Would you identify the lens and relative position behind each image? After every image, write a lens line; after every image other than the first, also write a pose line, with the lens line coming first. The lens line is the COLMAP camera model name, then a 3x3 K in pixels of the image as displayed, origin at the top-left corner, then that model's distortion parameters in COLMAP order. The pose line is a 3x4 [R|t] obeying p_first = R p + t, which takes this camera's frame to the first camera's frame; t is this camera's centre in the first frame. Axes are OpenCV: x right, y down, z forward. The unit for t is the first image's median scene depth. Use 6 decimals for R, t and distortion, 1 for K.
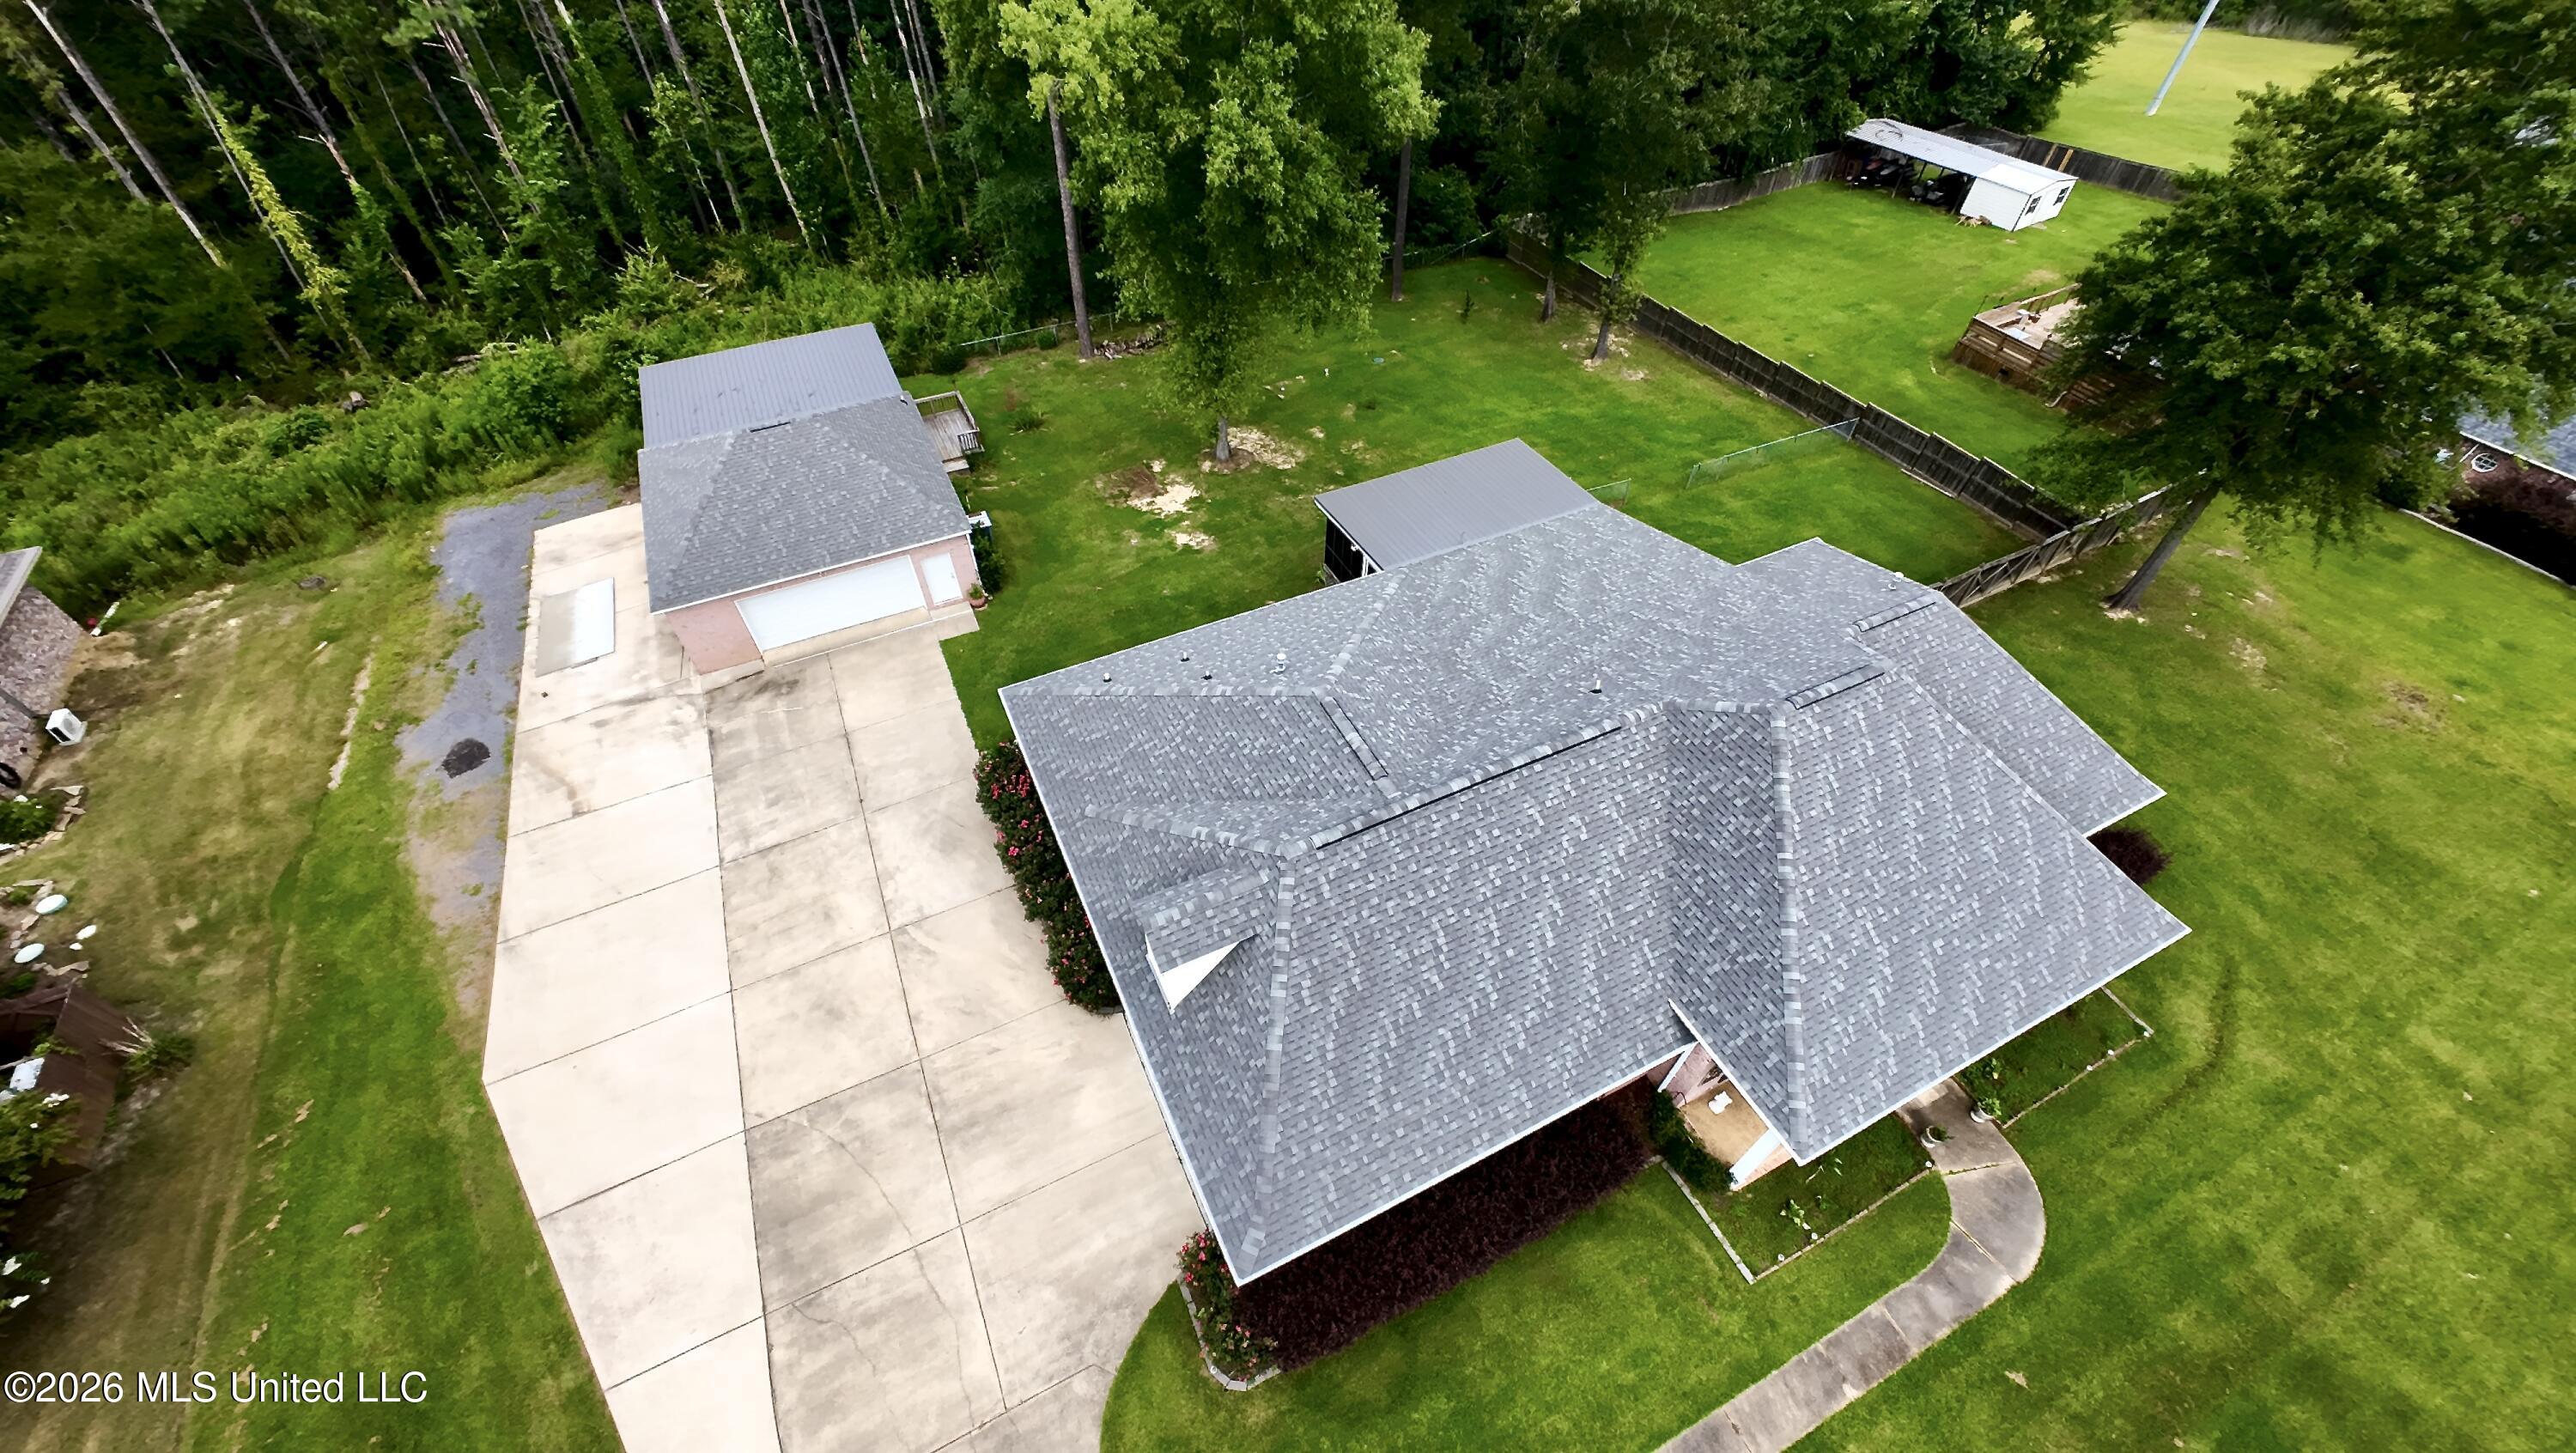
lens RADIAL K [[1002.9, 0, 1288.0], [0, 1002.9, 726.5], [0, 0, 1]] dist [-0.004772, 0.002103]
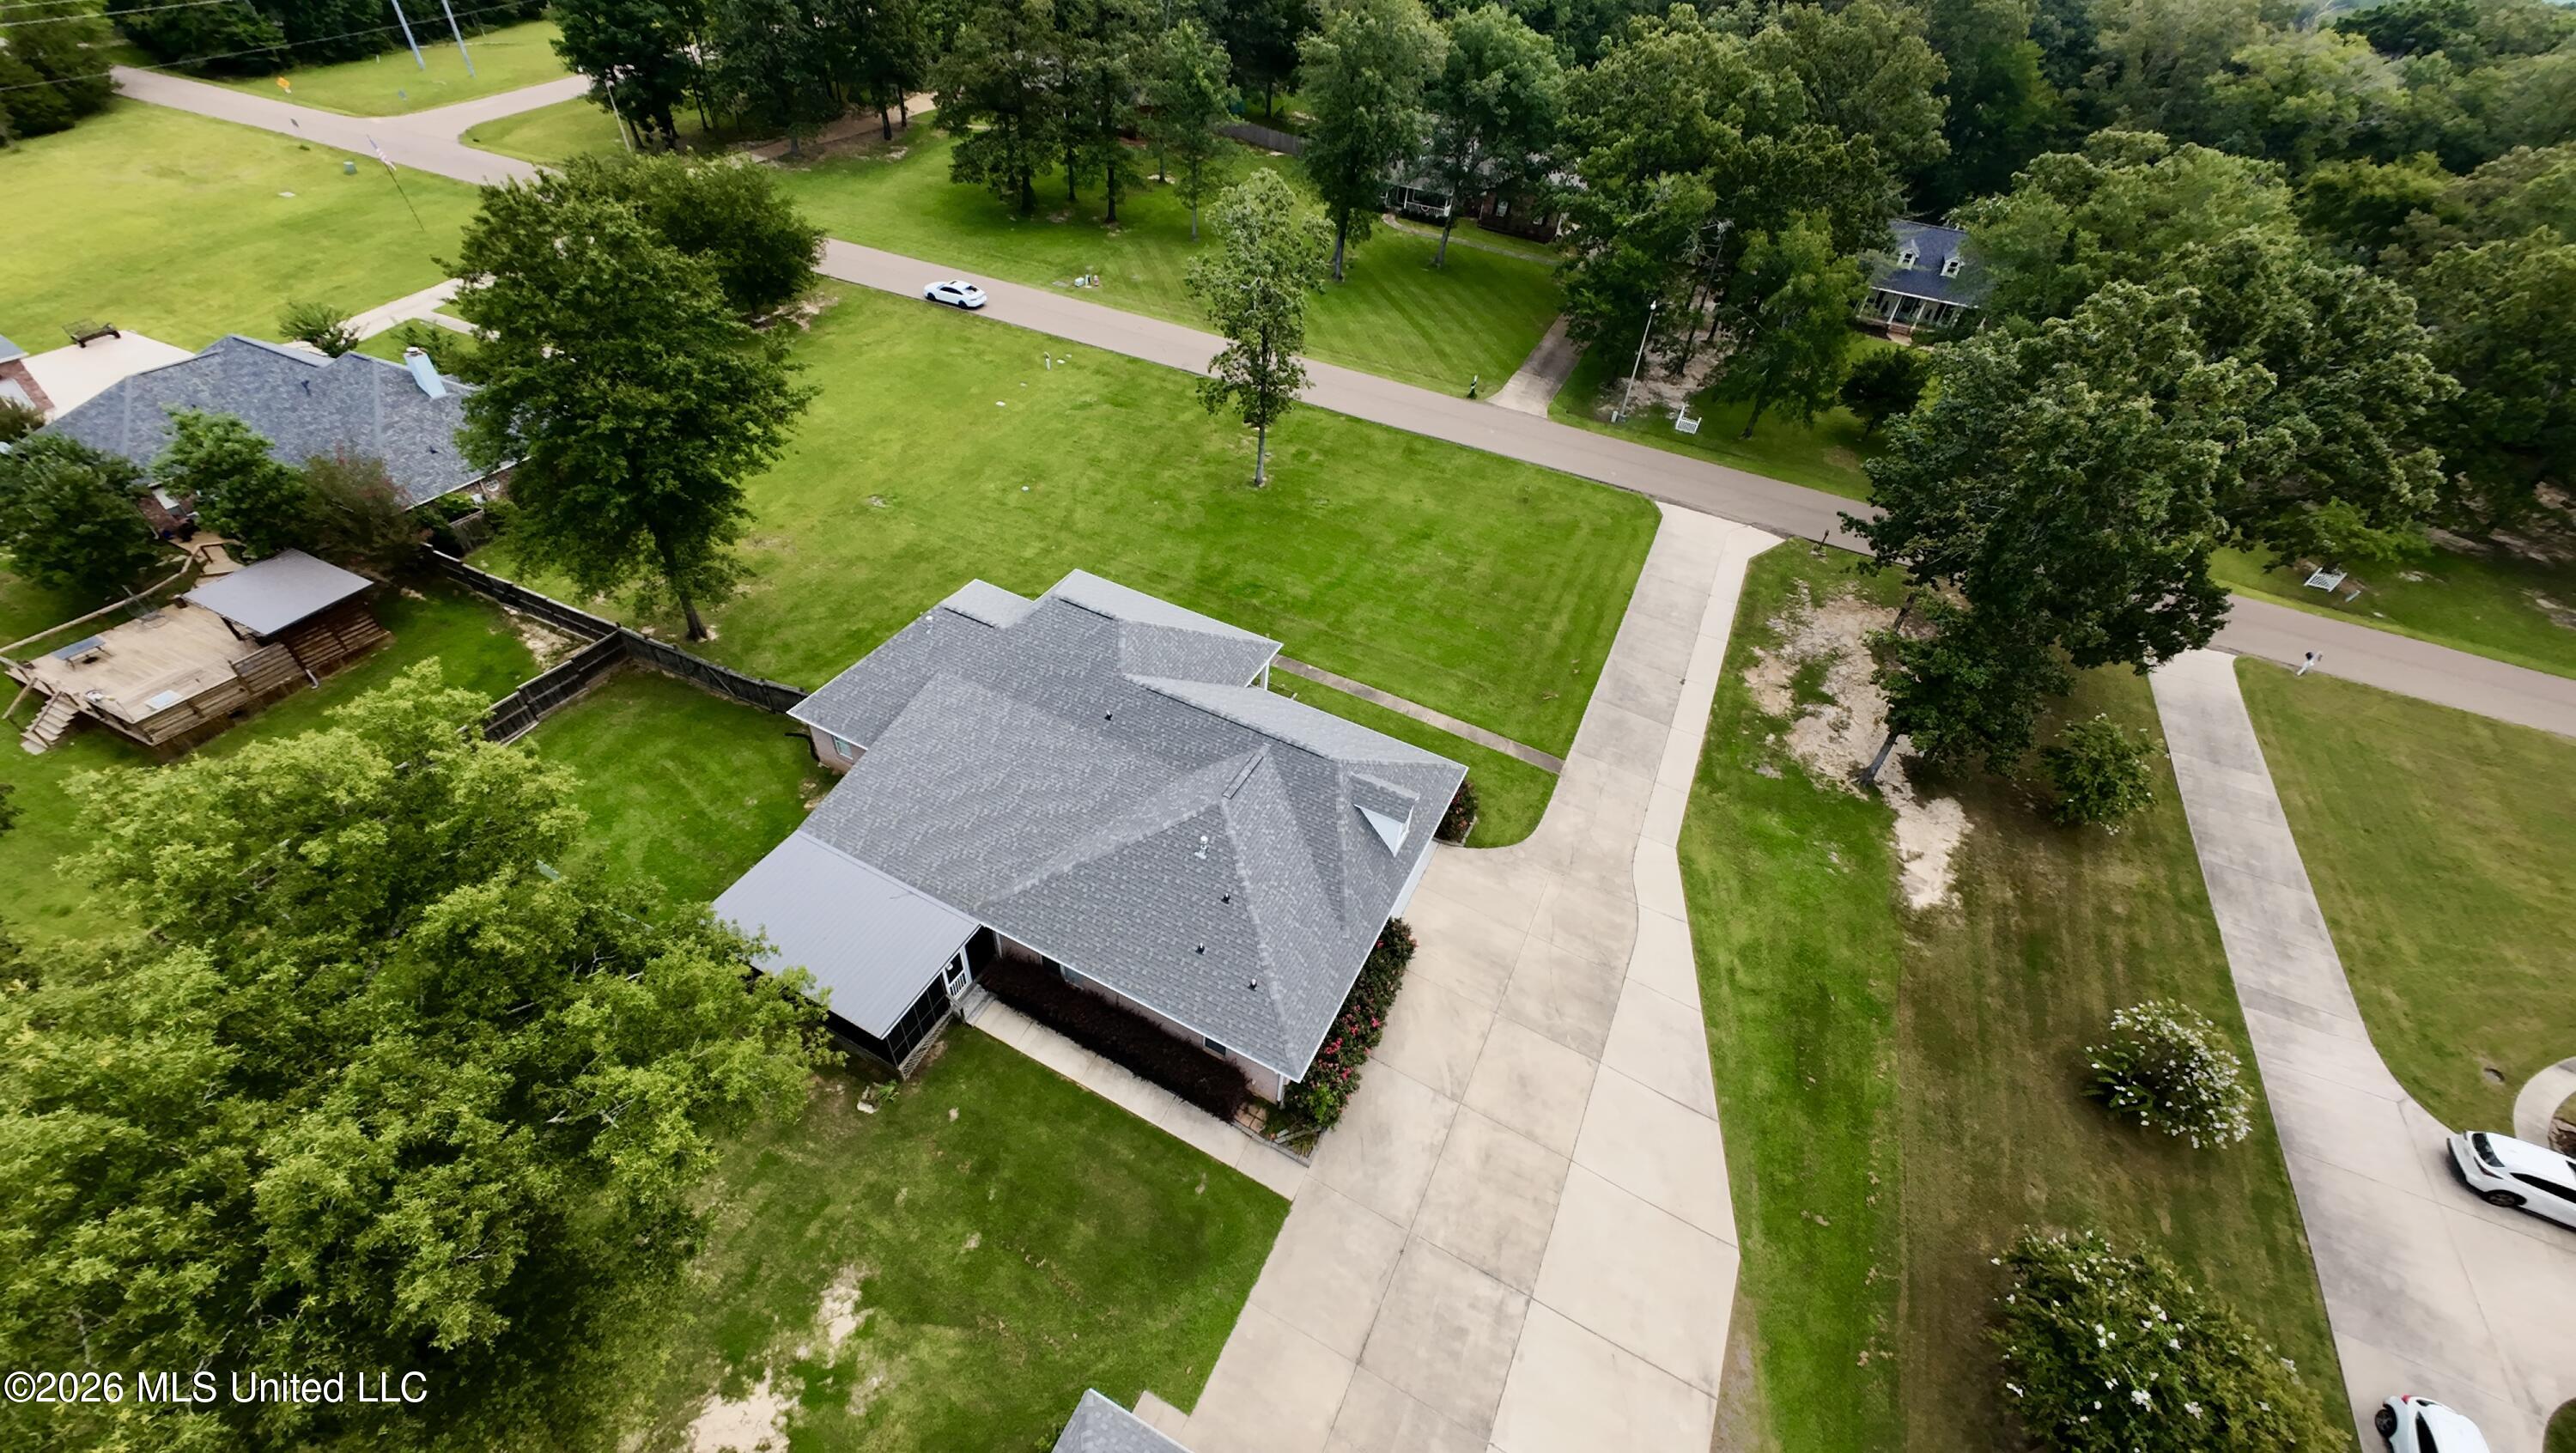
lens RADIAL K [[1002.9, 0, 1288.0], [0, 1002.9, 726.5], [0, 0, 1]] dist [-0.004772, 0.002103]
pose [[-0.610323, -0.566457, 0.553744, -0.437618], [0.522959, 0.236933, 0.818765, -0.681938], [-0.594996, 0.789297, 0.151629, 0.339563]]
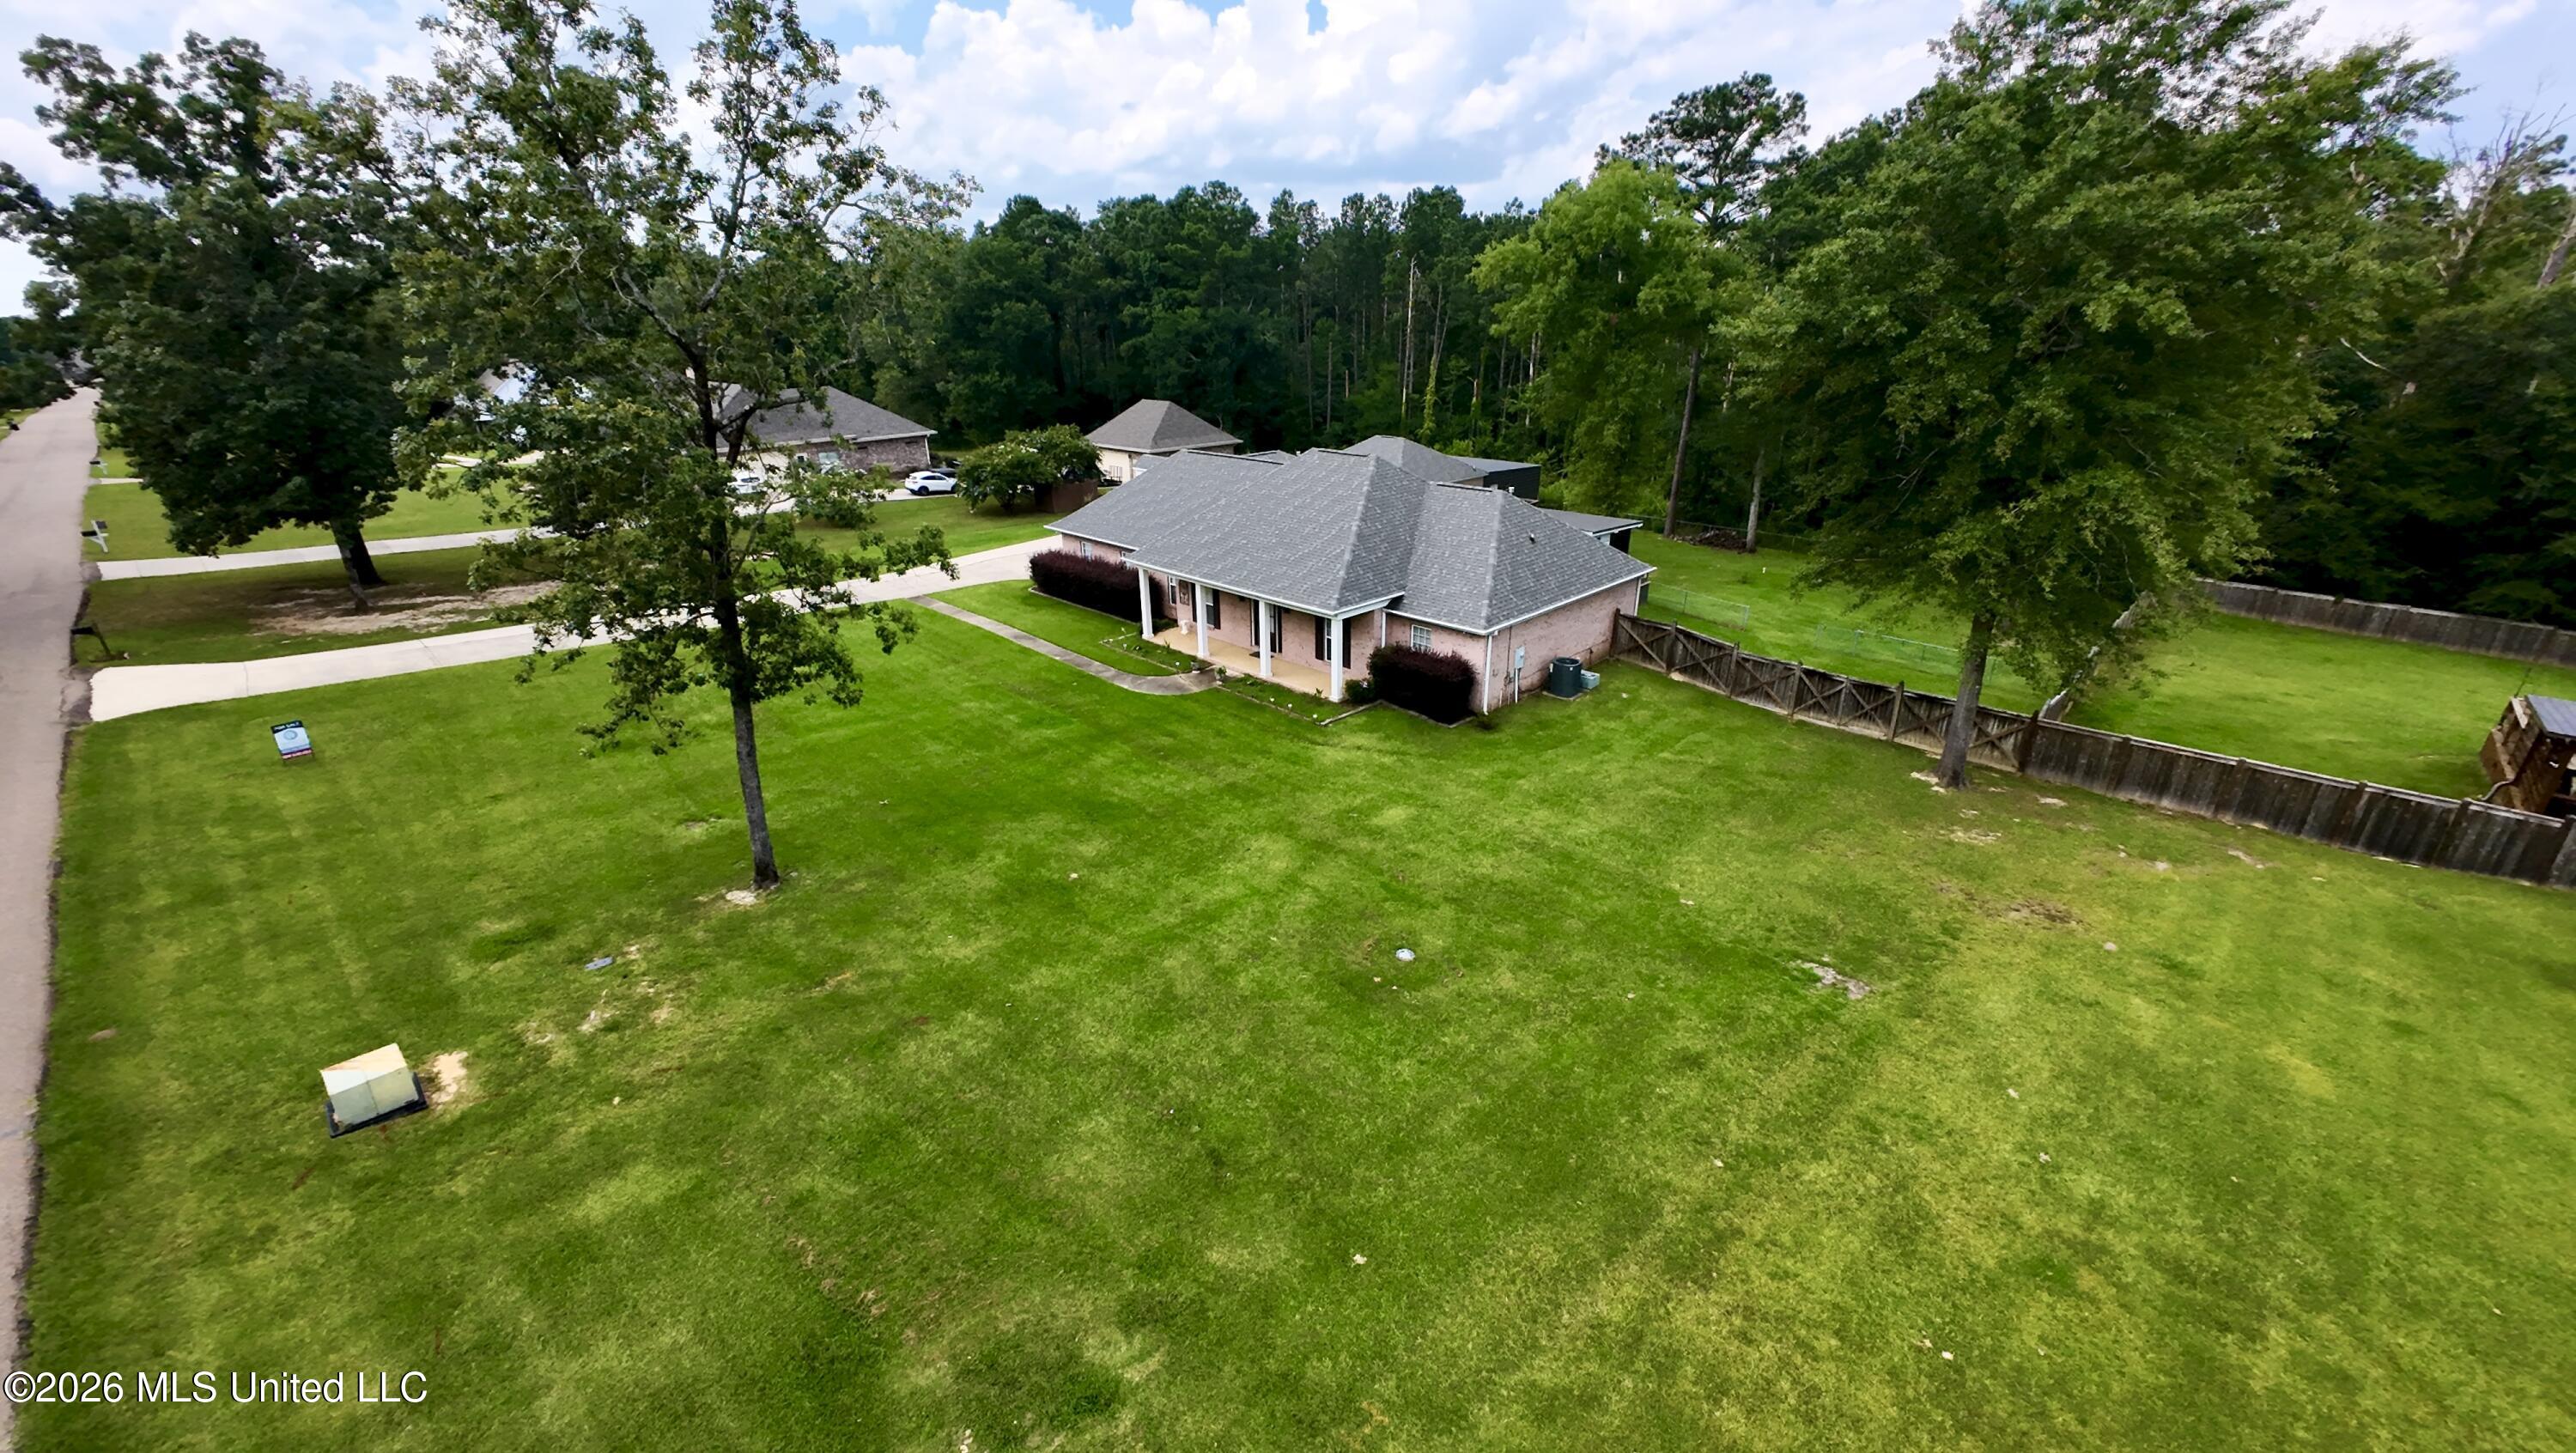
lens RADIAL K [[1002.9, 0, 1288.0], [0, 1002.9, 726.5], [0, 0, 1]] dist [-0.004772, 0.002103]
pose [[0.329148, 0.351504, -0.876417, 1.159808], [-0.686642, 0.726228, 0.033392, 0.168210], [0.648216, 0.590794, 0.480394, 0.179204]]
